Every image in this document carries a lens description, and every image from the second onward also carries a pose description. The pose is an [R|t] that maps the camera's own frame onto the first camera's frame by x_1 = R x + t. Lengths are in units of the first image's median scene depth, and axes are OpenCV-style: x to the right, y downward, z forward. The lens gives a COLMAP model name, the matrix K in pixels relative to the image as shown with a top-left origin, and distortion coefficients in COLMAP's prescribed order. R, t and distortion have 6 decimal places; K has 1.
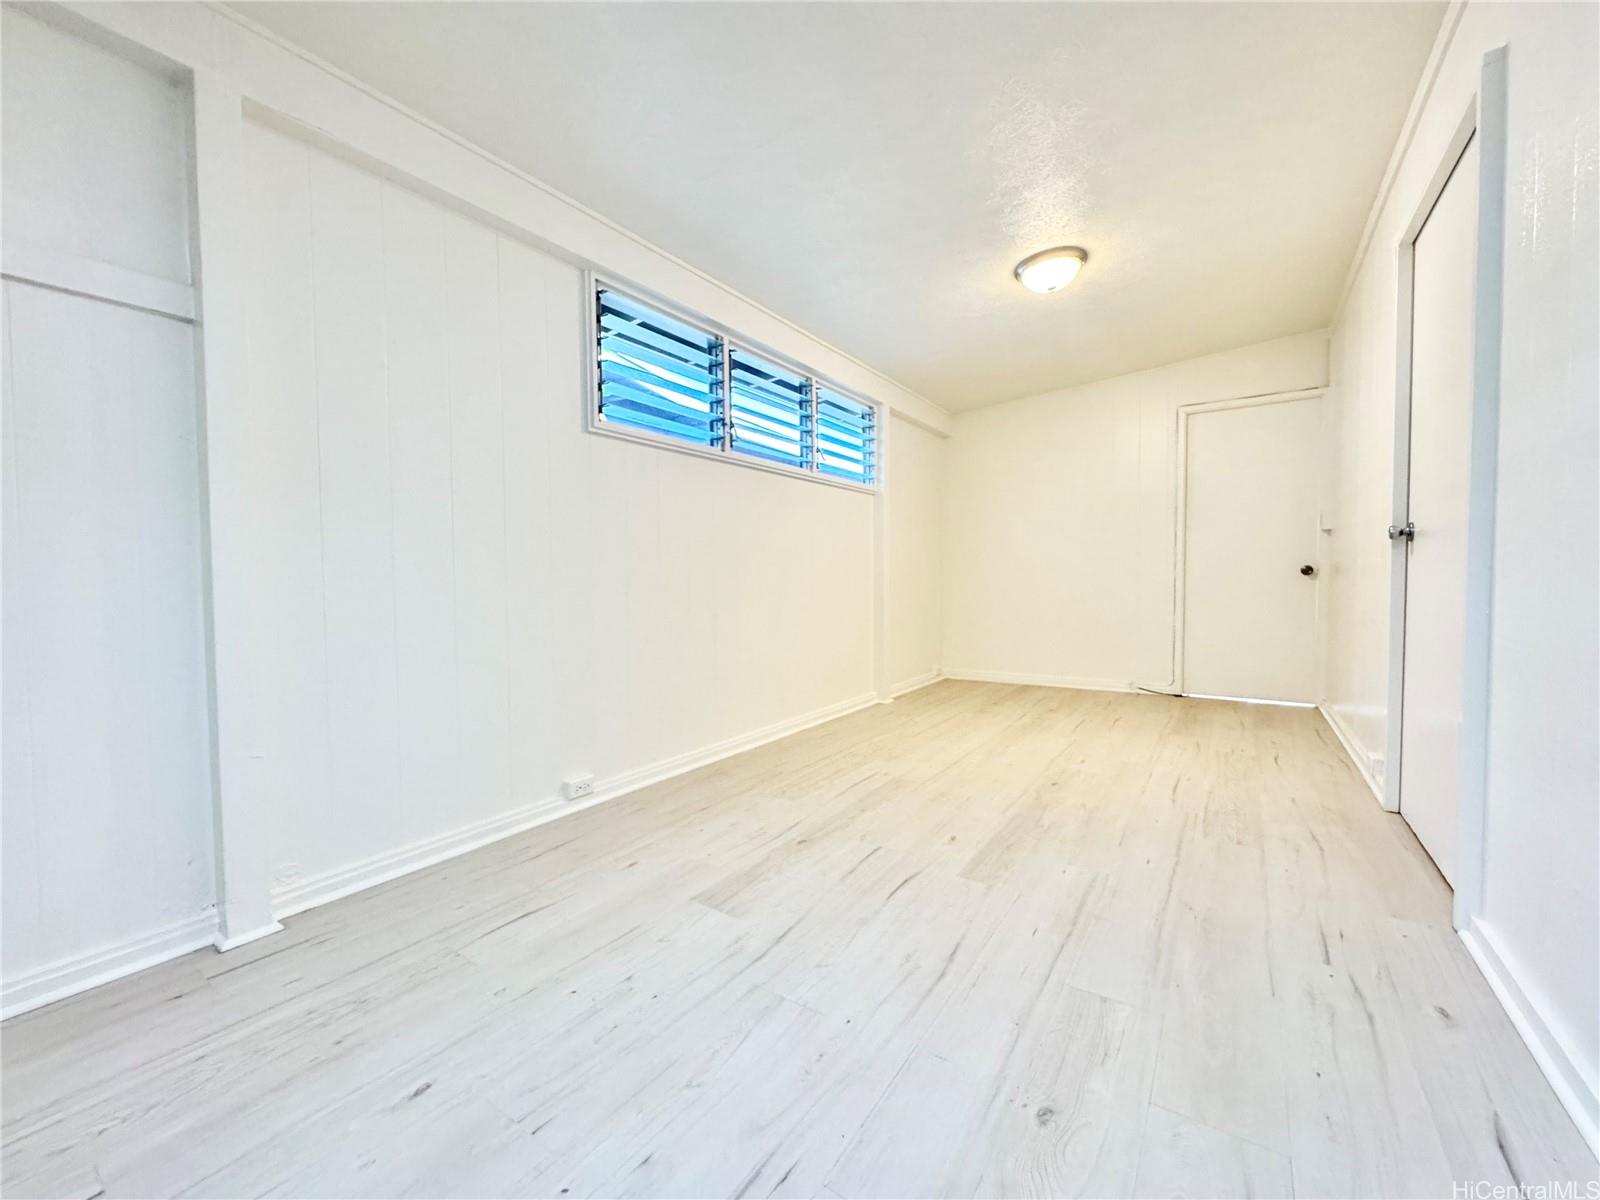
lens RADIAL K [[639.5, 0, 796.5], [0, 639.5, 606.5], [0, 0, 1]] dist [-0.002999, 0.000970]
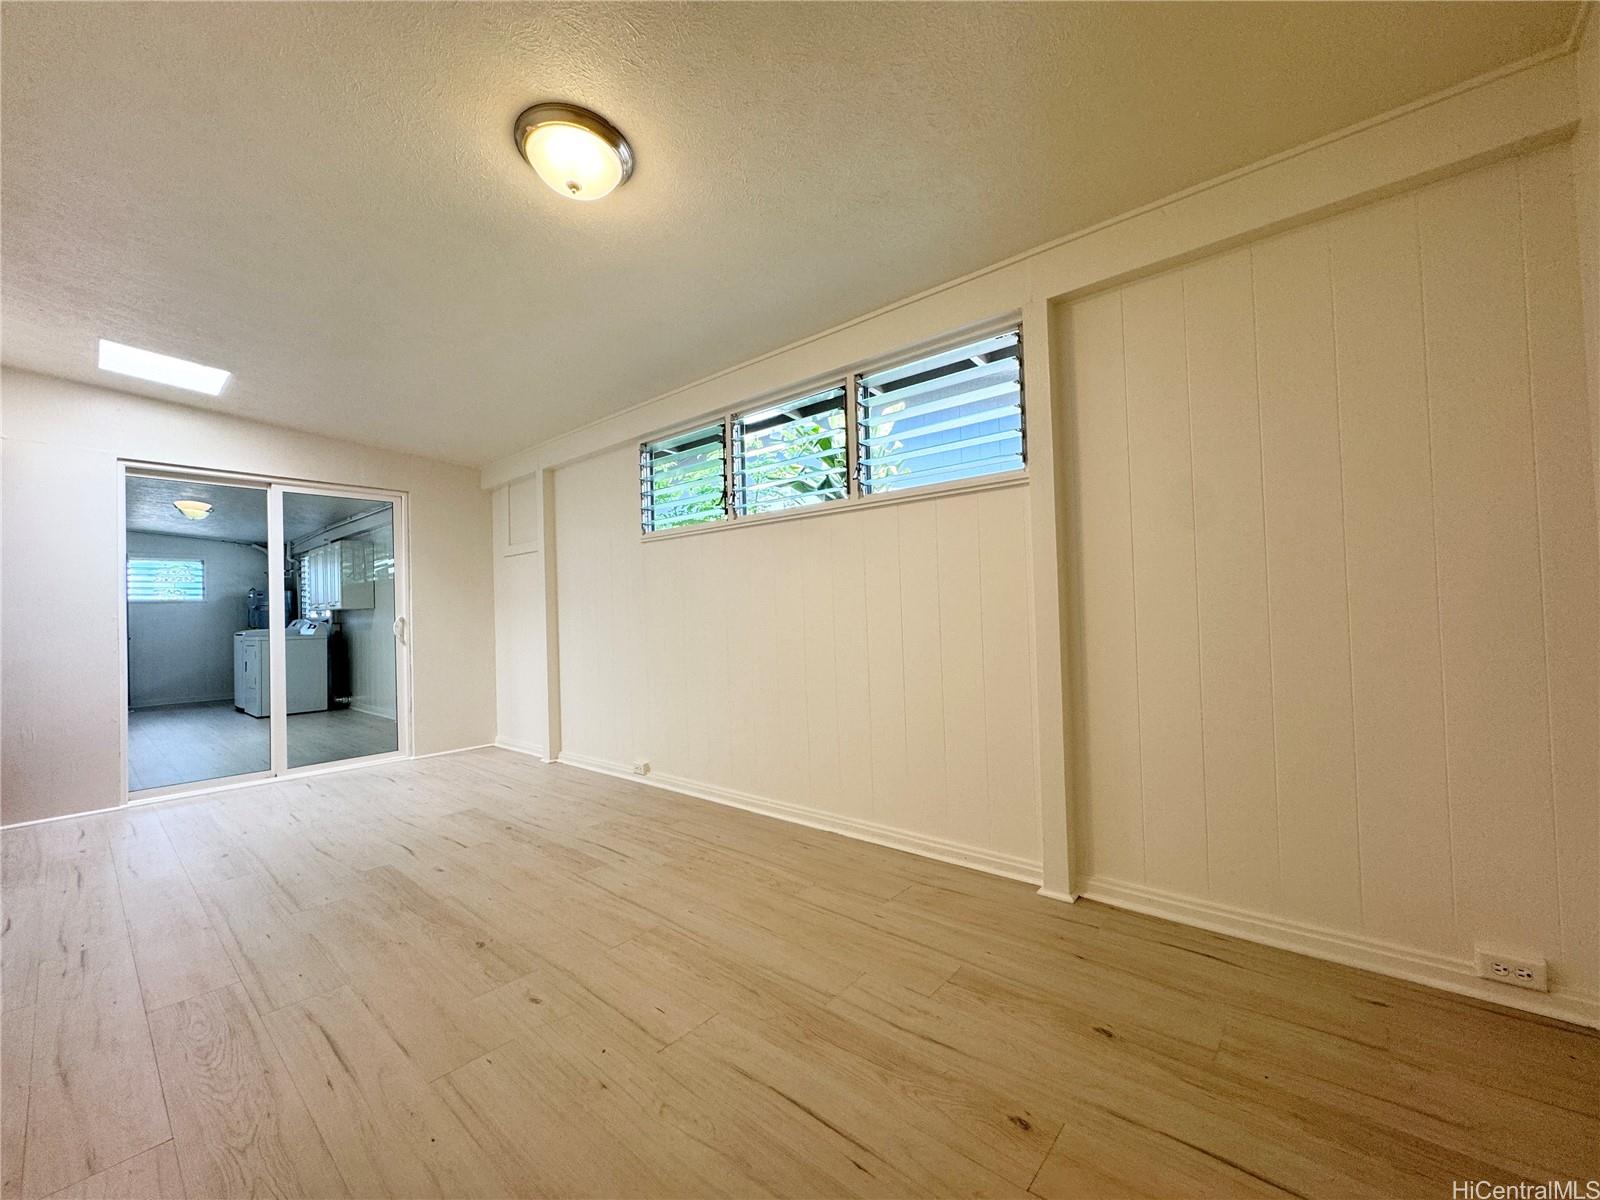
lens RADIAL K [[639.5, 0, 796.8], [0, 639.5, 592.2], [0, 0, 1]] dist [-0.002999, 0.000970]
pose [[-0.109706, -0.019879, -0.993765, 1.291111], [-0.020070, 0.999640, -0.017781, -0.139447], [0.993761, 0.017994, -0.110066, 1.683965]]
